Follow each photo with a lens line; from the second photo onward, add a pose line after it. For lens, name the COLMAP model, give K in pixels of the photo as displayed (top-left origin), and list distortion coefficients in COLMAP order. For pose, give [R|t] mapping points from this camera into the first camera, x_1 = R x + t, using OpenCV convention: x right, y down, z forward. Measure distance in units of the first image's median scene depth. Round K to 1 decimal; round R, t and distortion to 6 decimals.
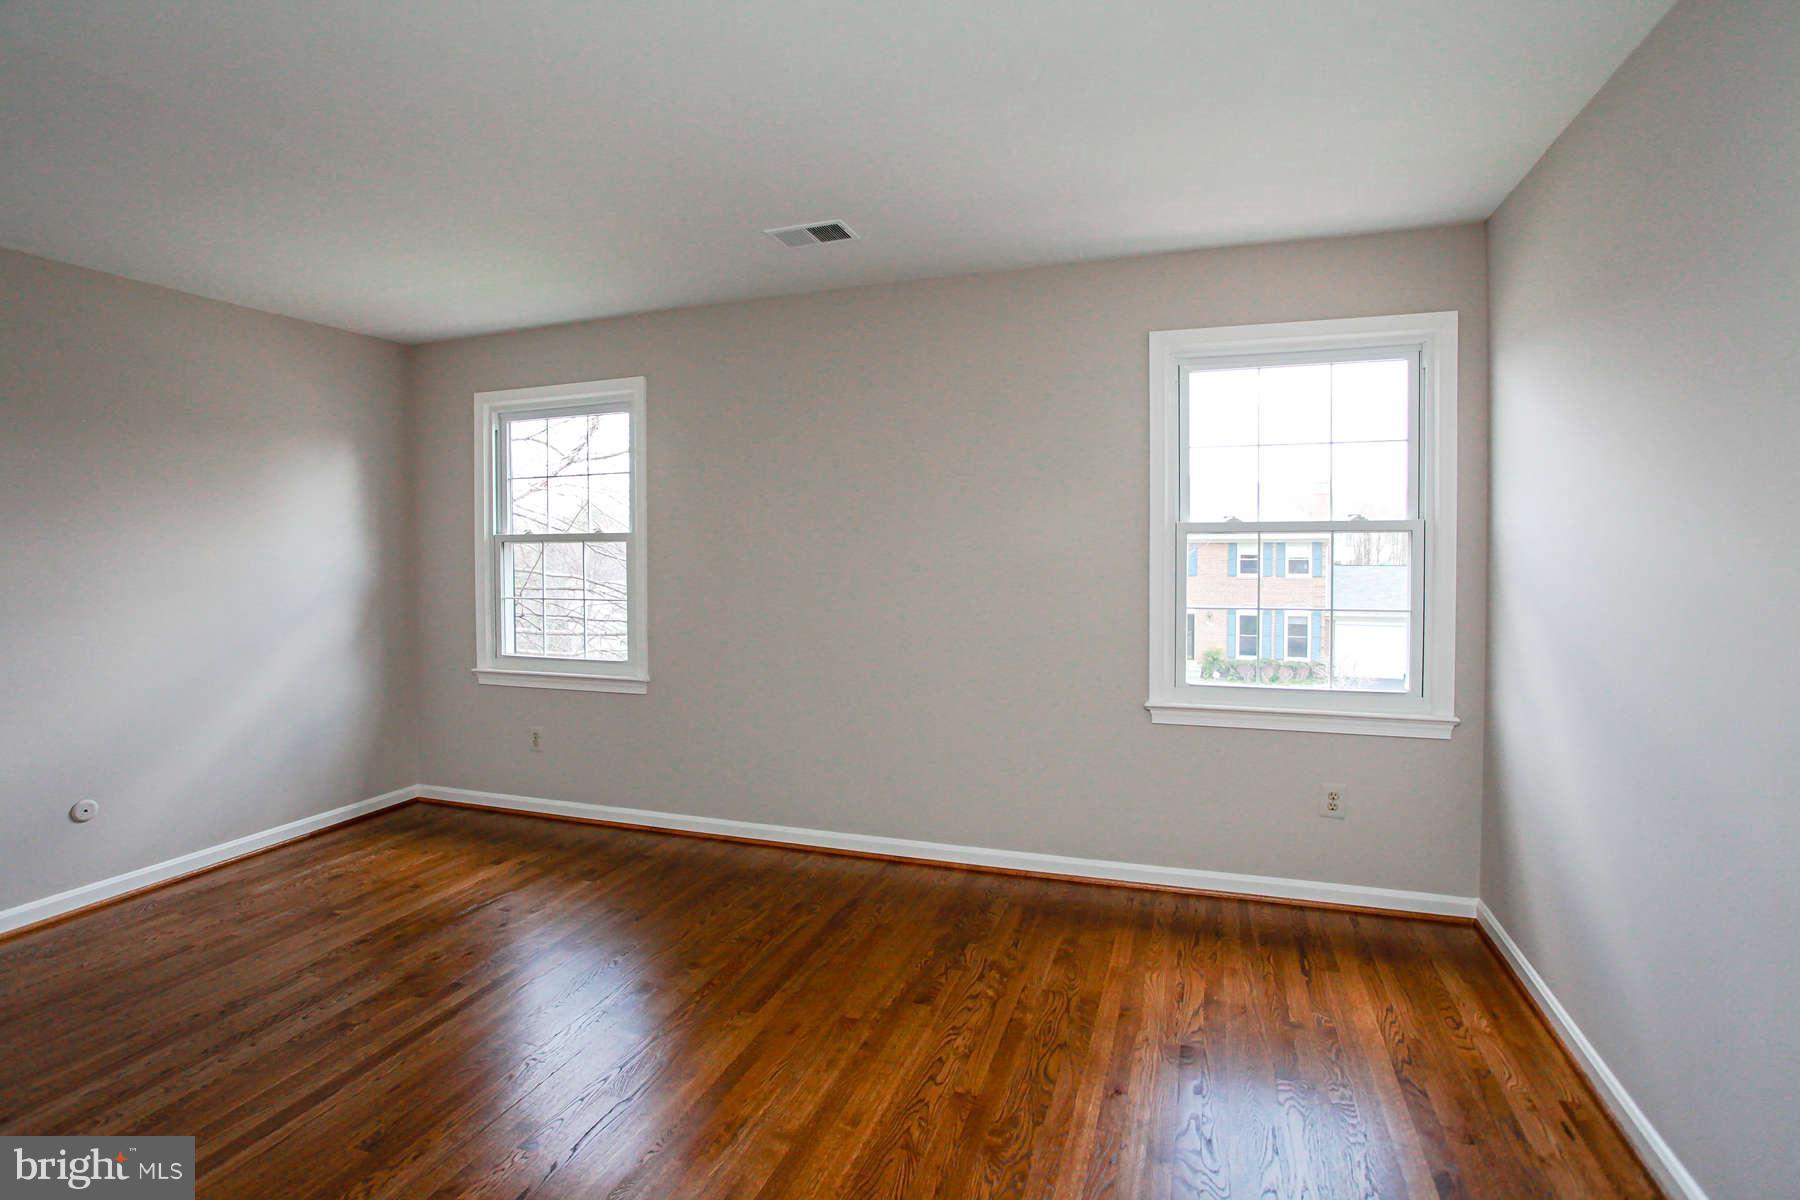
lens RADIAL K [[861.0, 0, 898.7], [0, 861.0, 557.0], [0, 0, 1]] dist [-0.037032, 0.000048]
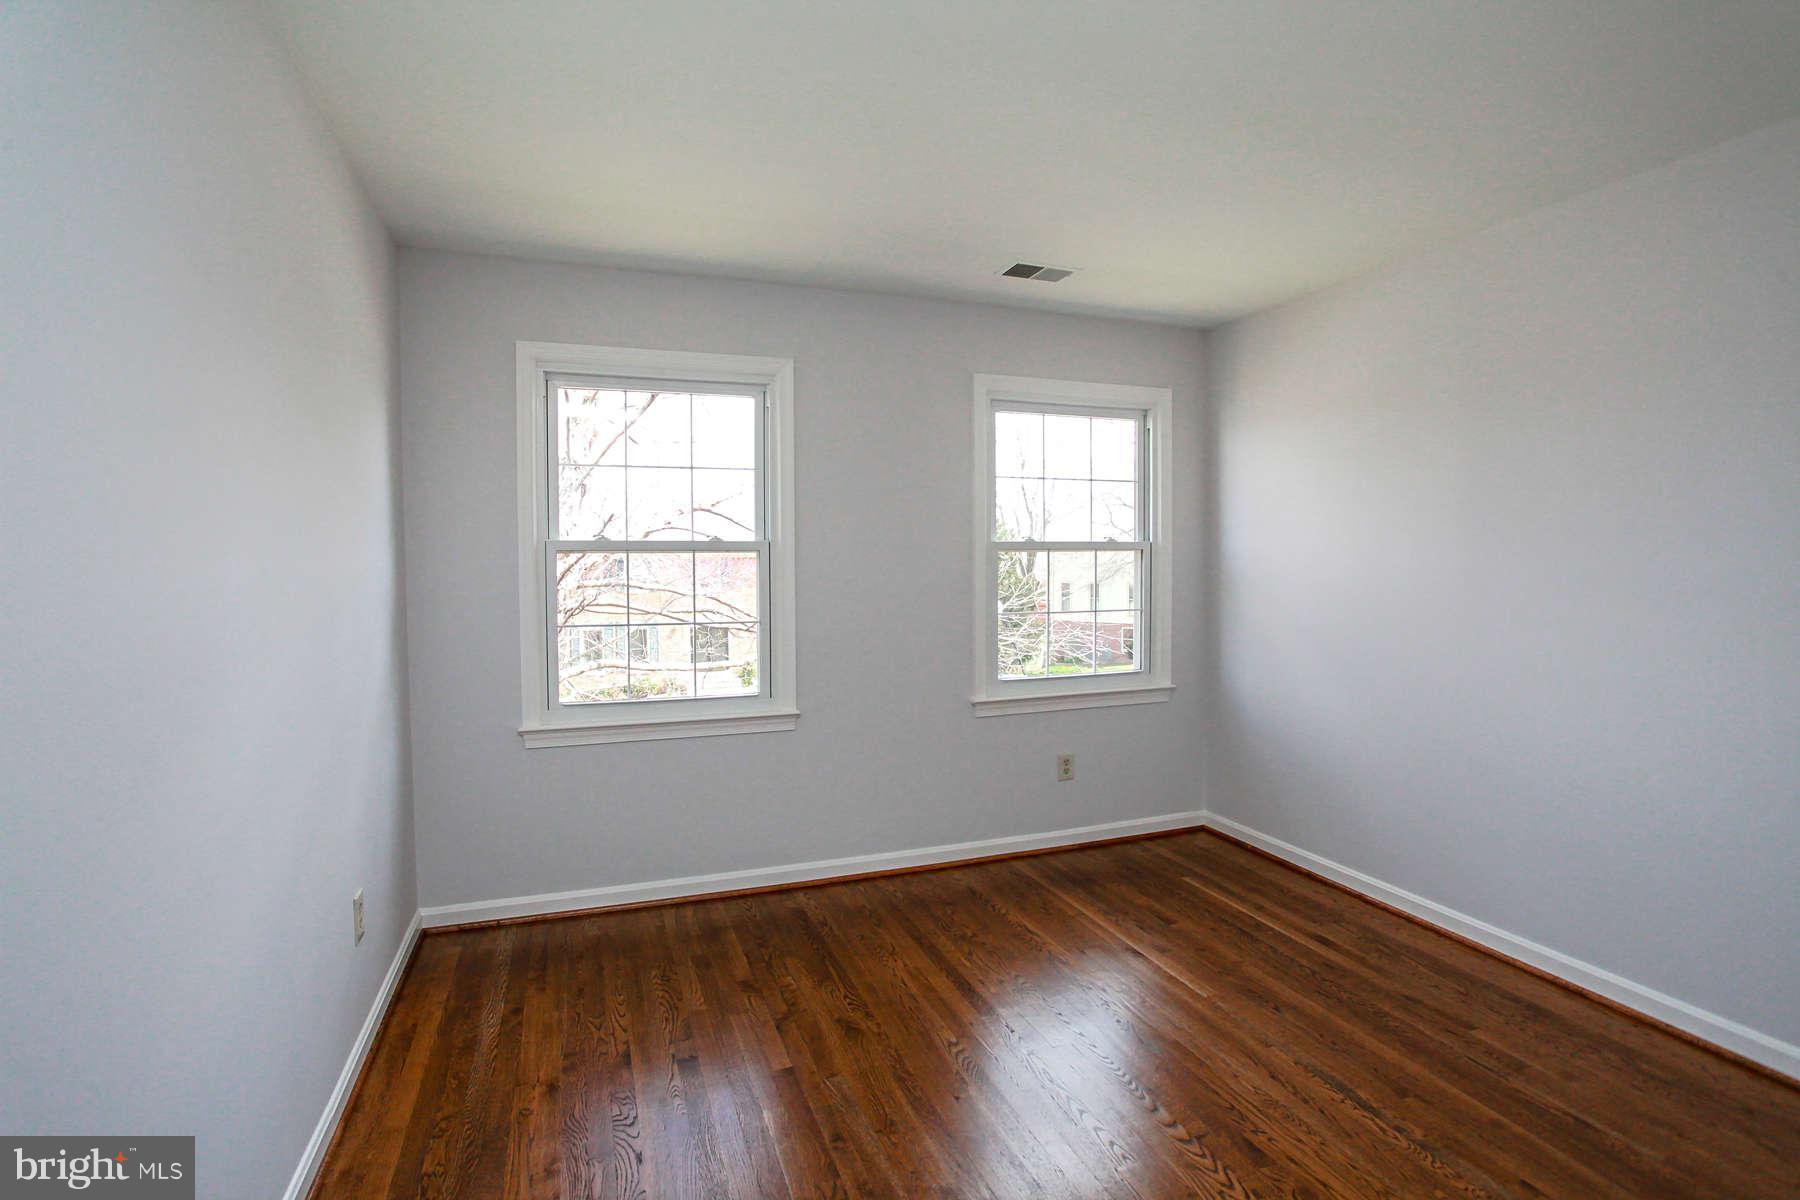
lens RADIAL K [[870.3, 0, 888.4], [0, 870.3, 581.1], [0, 0, 1]] dist [-0.055472, 0.000094]
pose [[0.772950, -0.011789, 0.634358, -0.720471], [0.007305, 0.999926, 0.009681, 0.003380], [-0.634425, -0.002849, 0.772979, 0.252297]]
